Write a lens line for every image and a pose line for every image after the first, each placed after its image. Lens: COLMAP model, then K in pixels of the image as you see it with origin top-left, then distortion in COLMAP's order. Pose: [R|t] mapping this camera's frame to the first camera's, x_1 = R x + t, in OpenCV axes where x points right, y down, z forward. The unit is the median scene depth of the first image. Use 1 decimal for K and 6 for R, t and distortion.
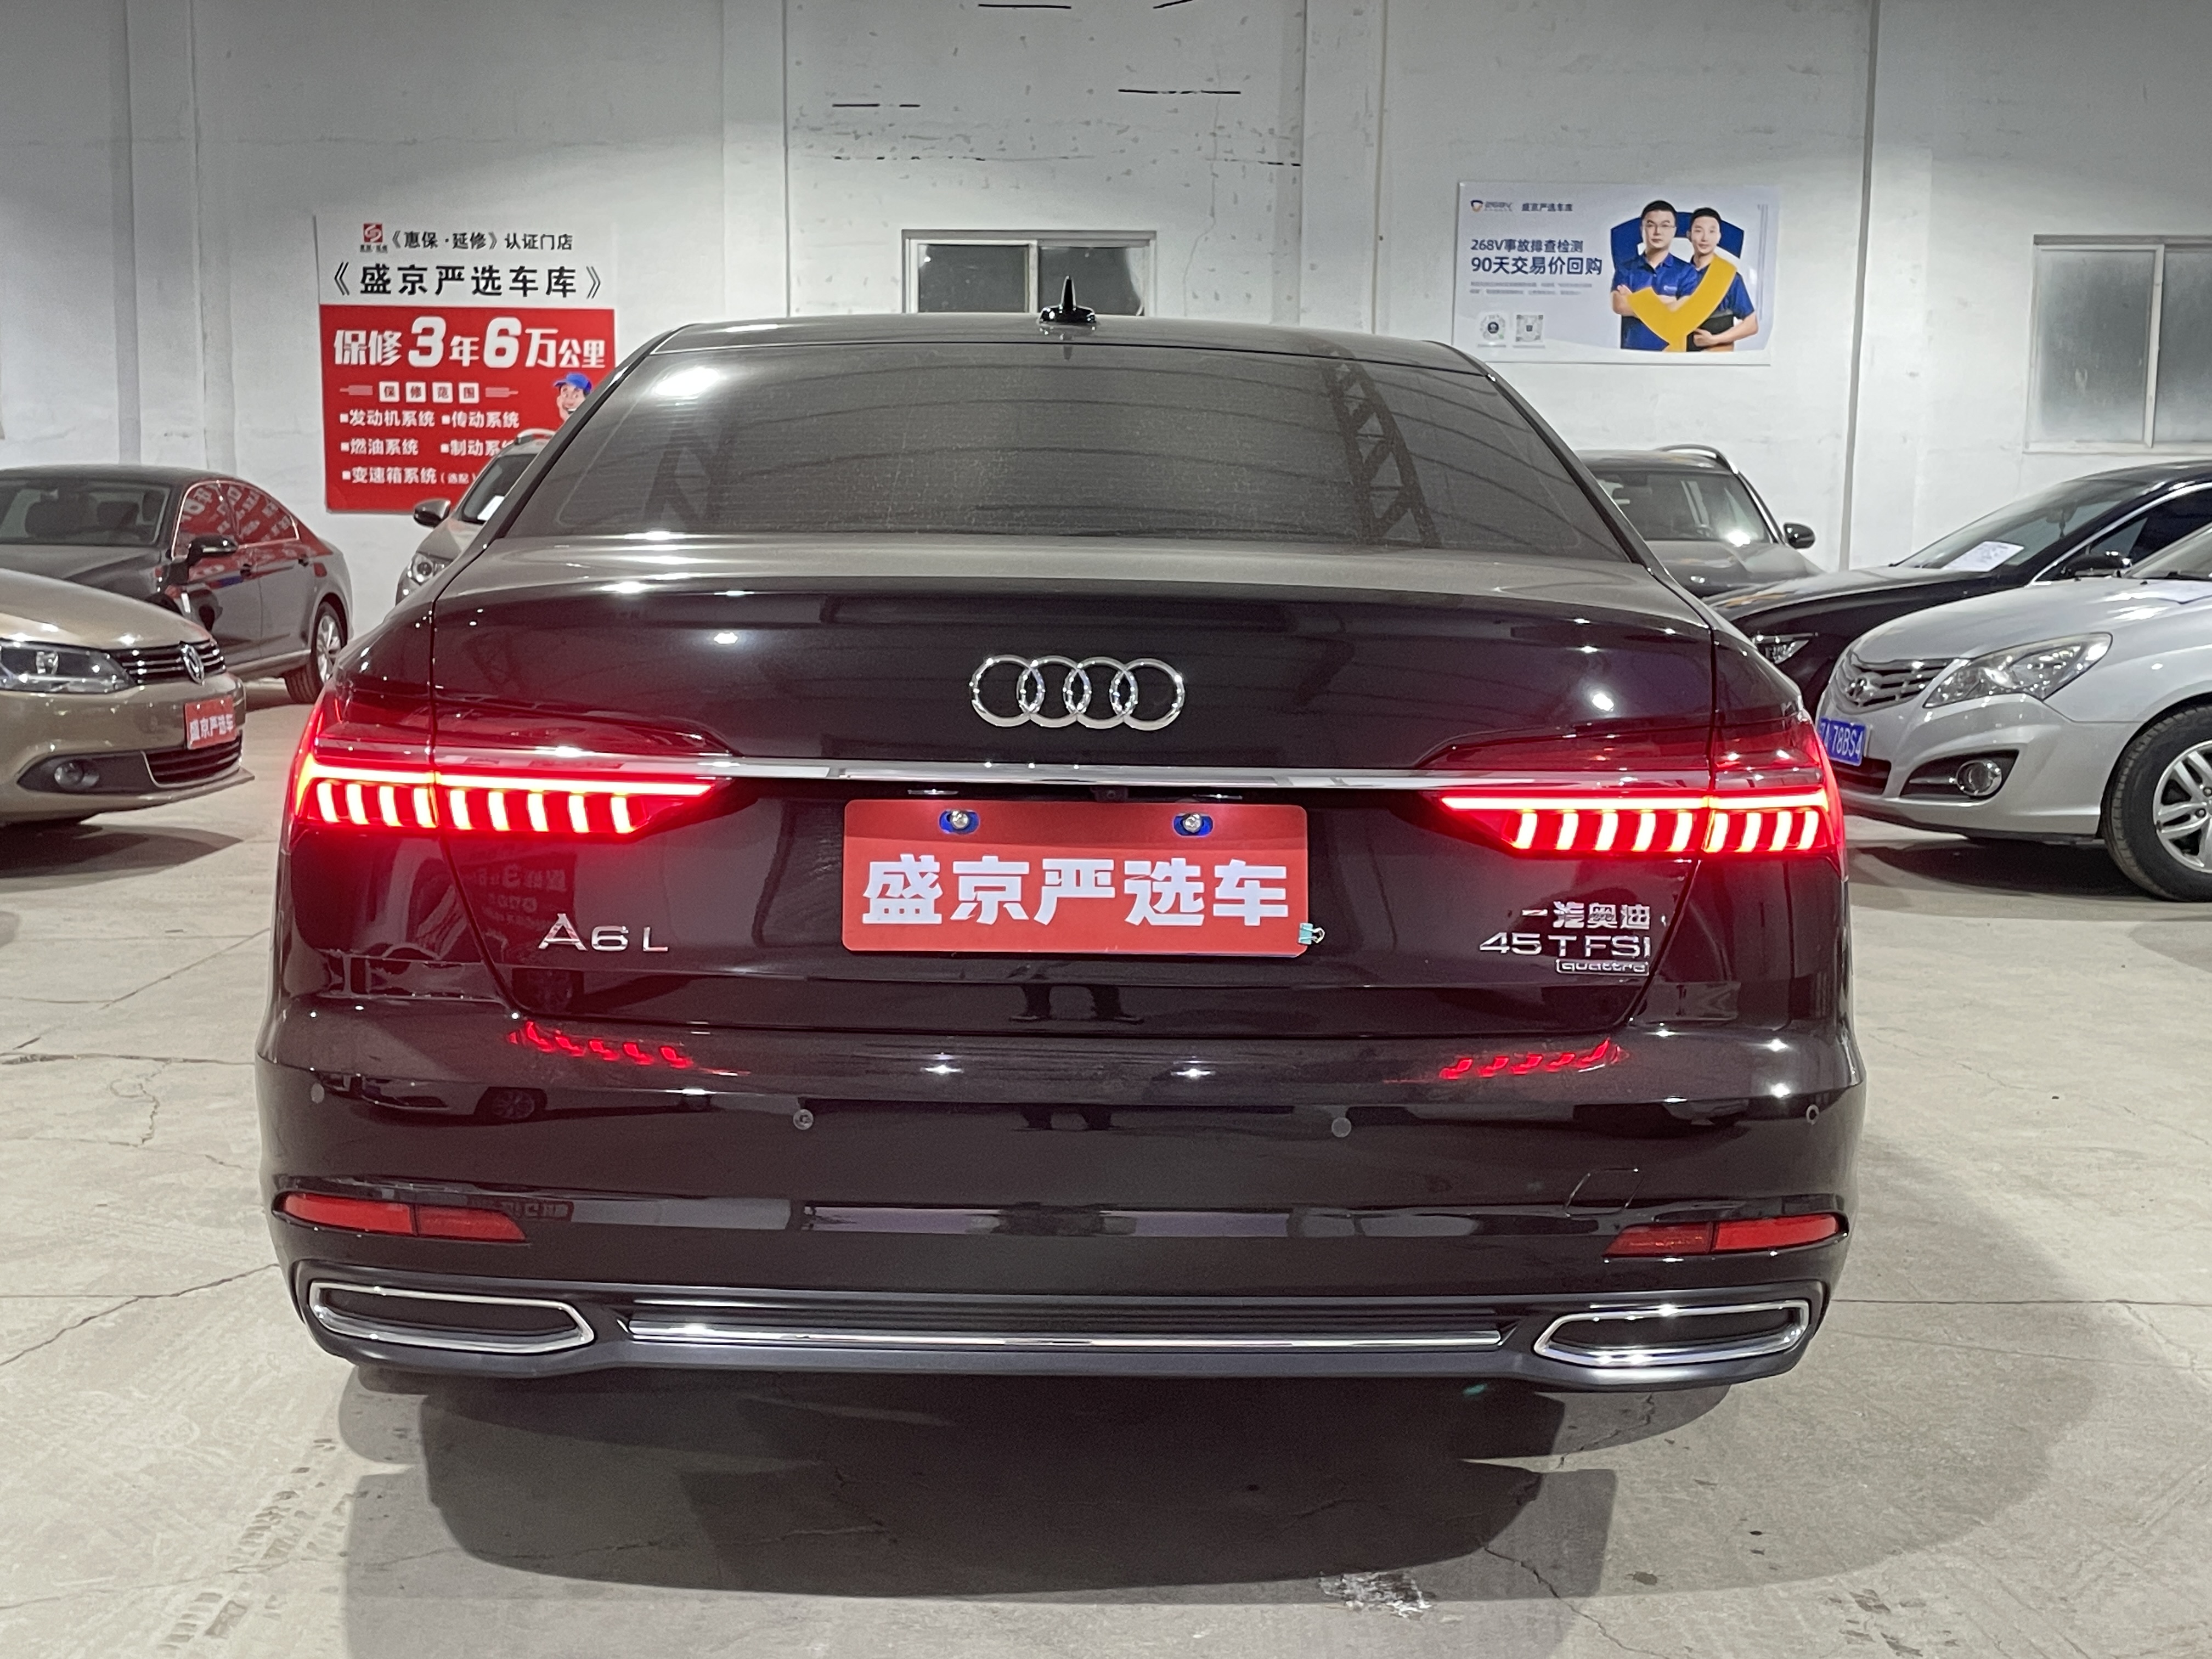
lens RADIAL K [[2598.6, 0, 1092.9], [0, 2598.6, 861.0], [0, 0, 1]] dist [0.112857, -0.194421]
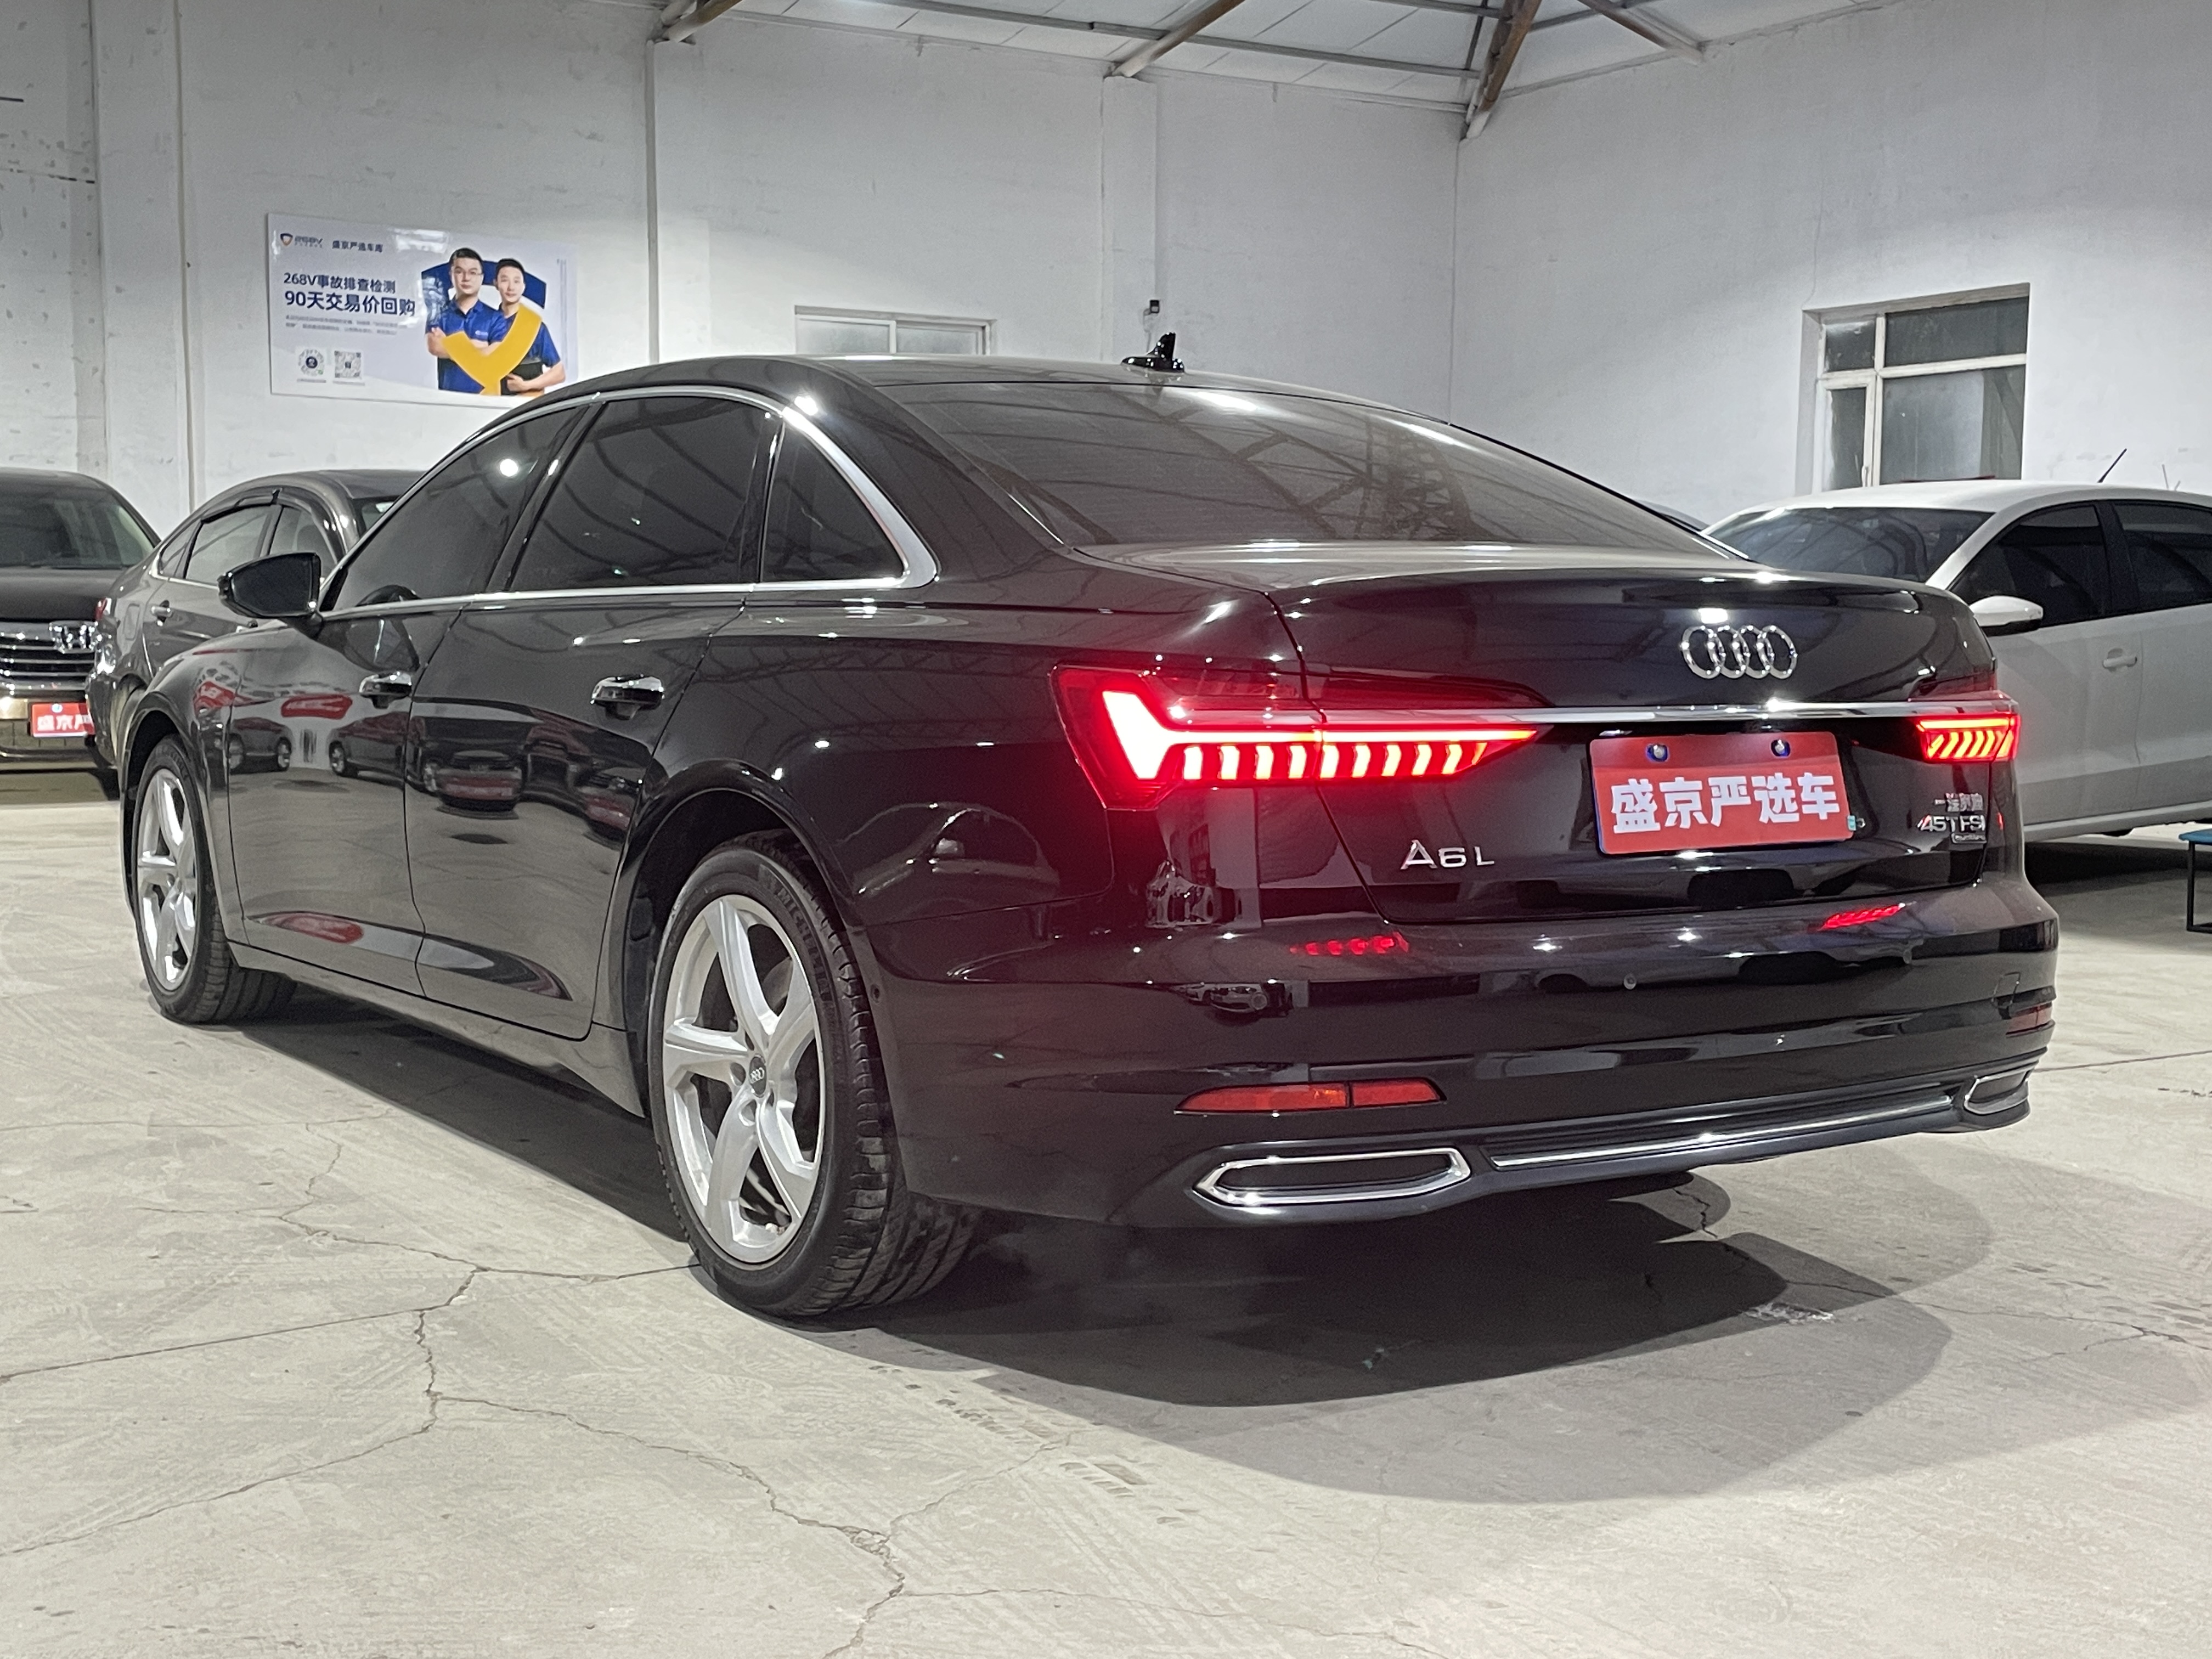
lens RADIAL K [[2598.6, 0, 1092.9], [0, 2598.6, 861.0], [0, 0, 1]] dist [0.112857, -0.194421]
pose [[0.845611, -0.060692, 0.530338, -0.137383], [0.069493, 0.997577, 0.003358, 0.002097], [-0.529256, 0.034015, 0.847780, 0.003978]]
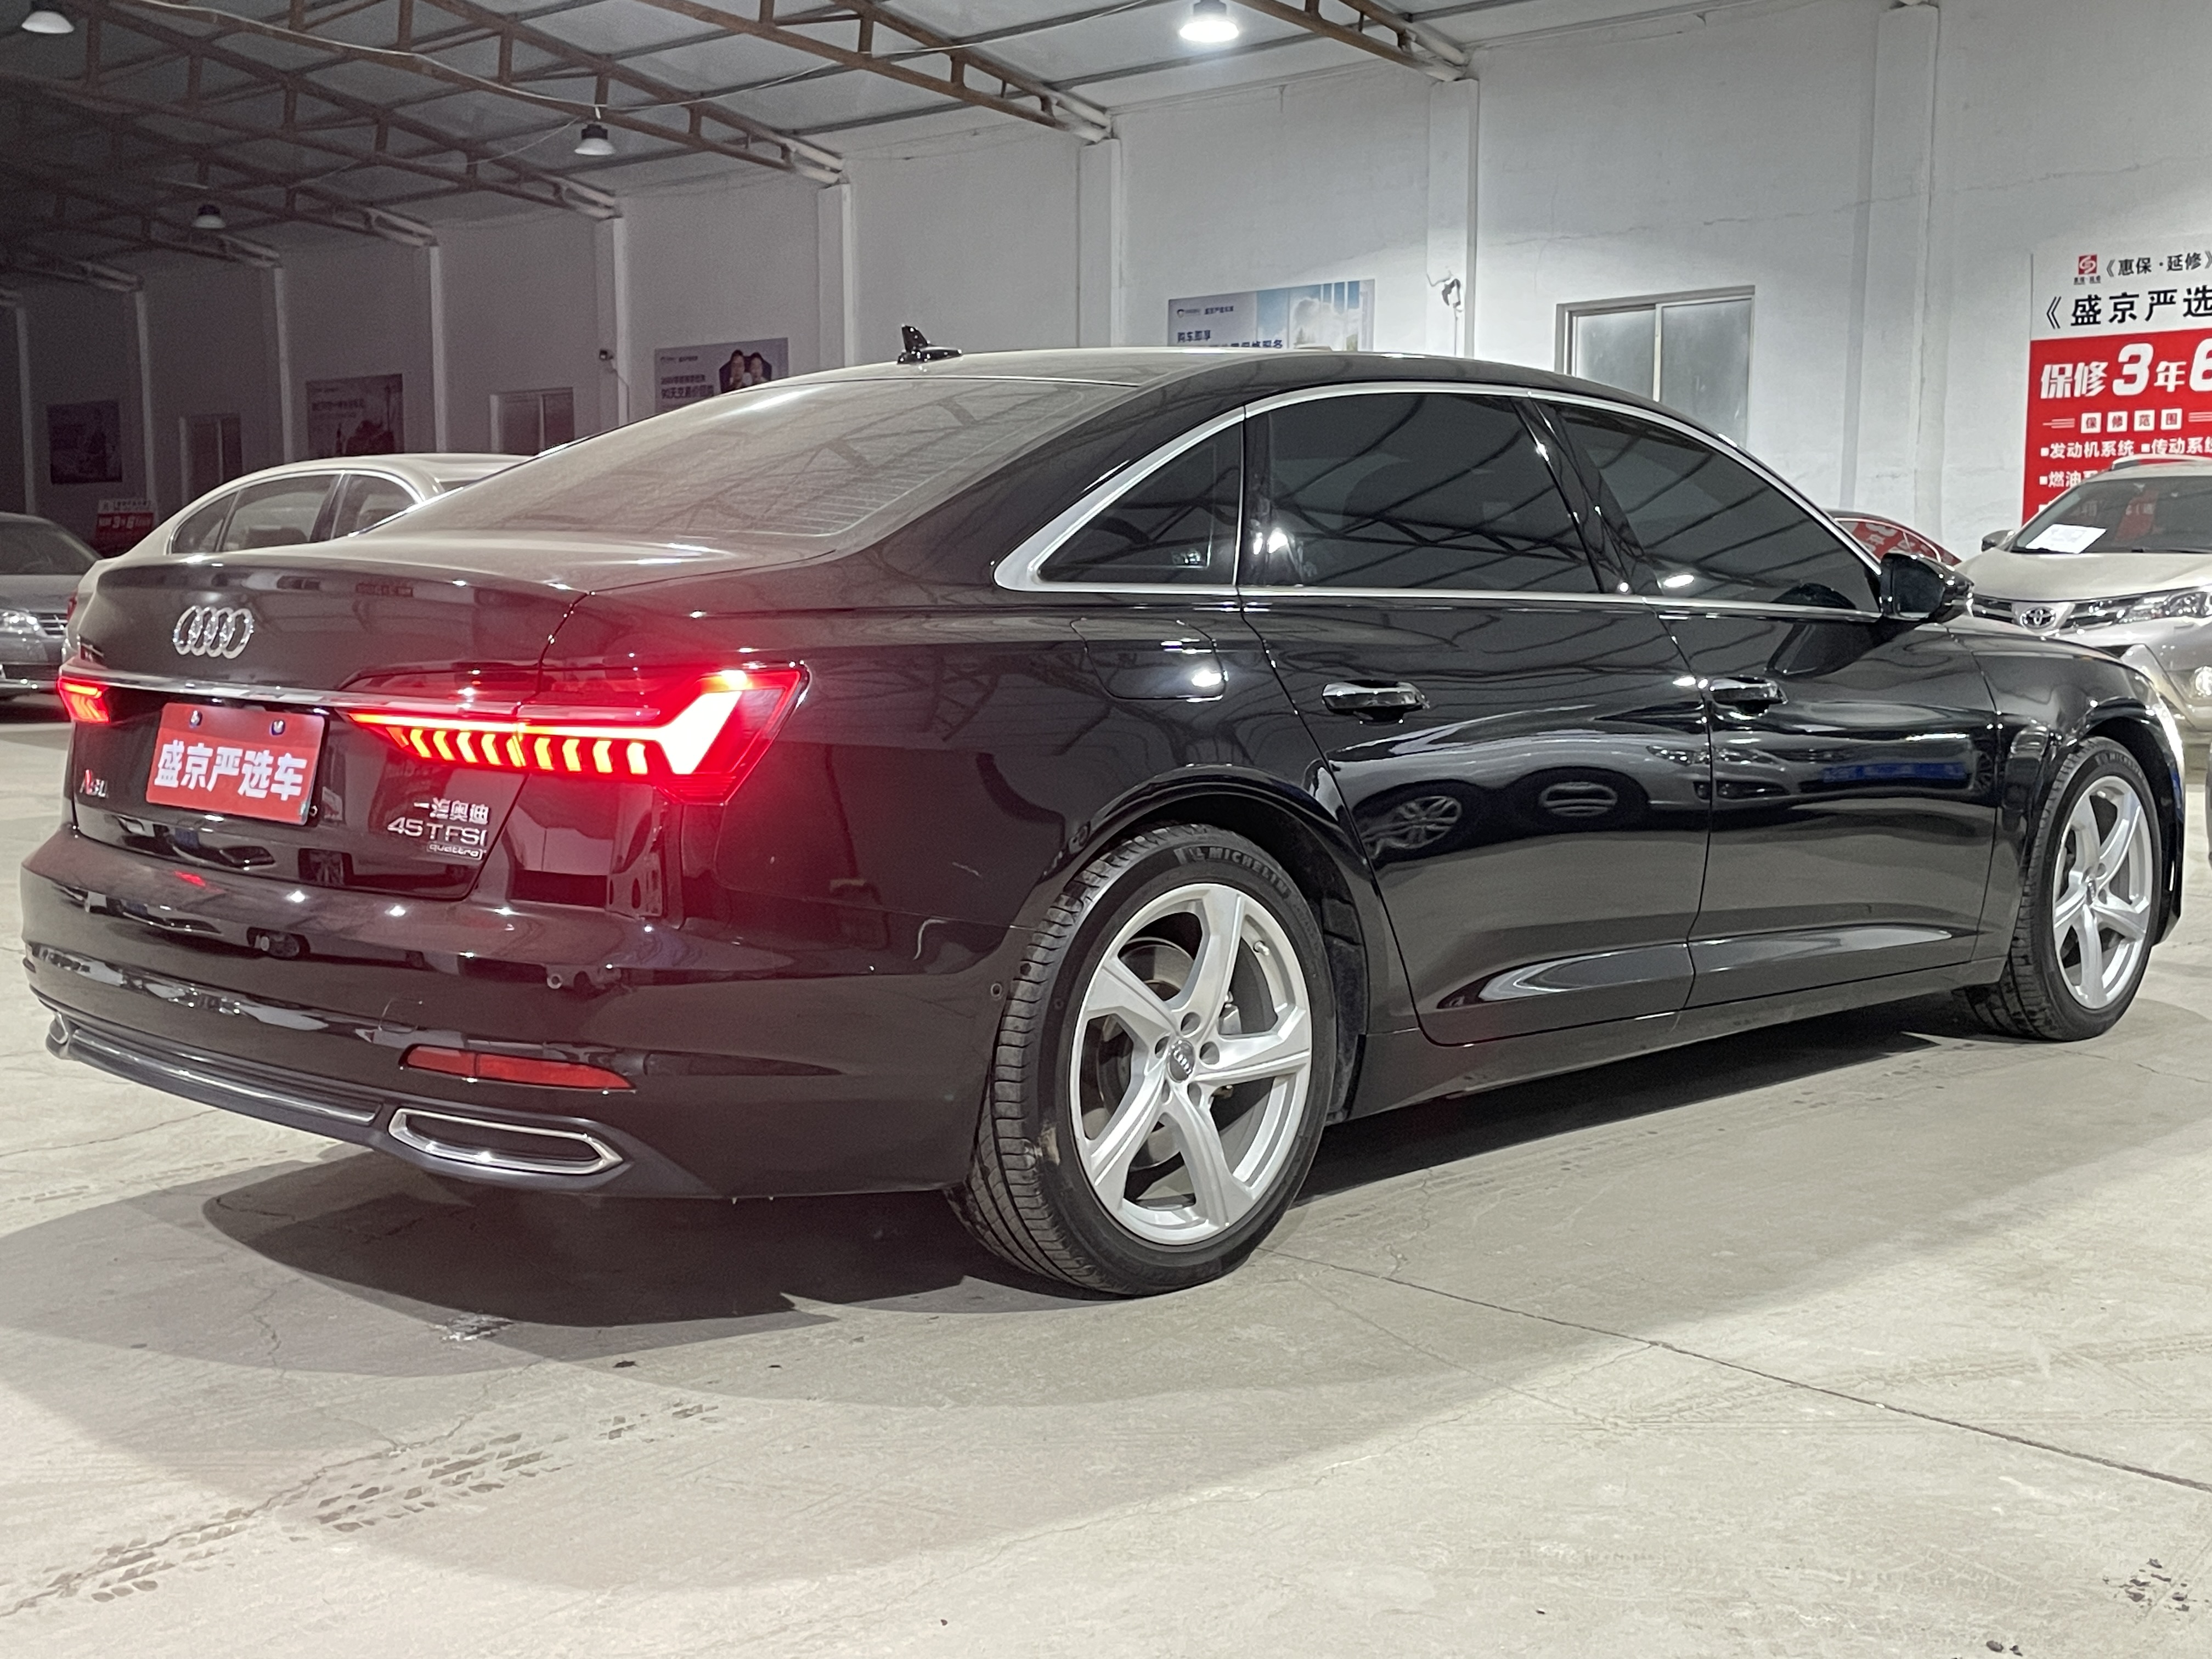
lens RADIAL K [[2598.6, 0, 1092.9], [0, 2598.6, 861.0], [0, 0, 1]] dist [0.112857, -0.194421]
pose [[0.703925, 0.069986, -0.706818, 0.187891], [-0.082090, 0.996481, 0.016913, -0.000306], [0.705515, 0.046117, 0.707193, 0.042168]]
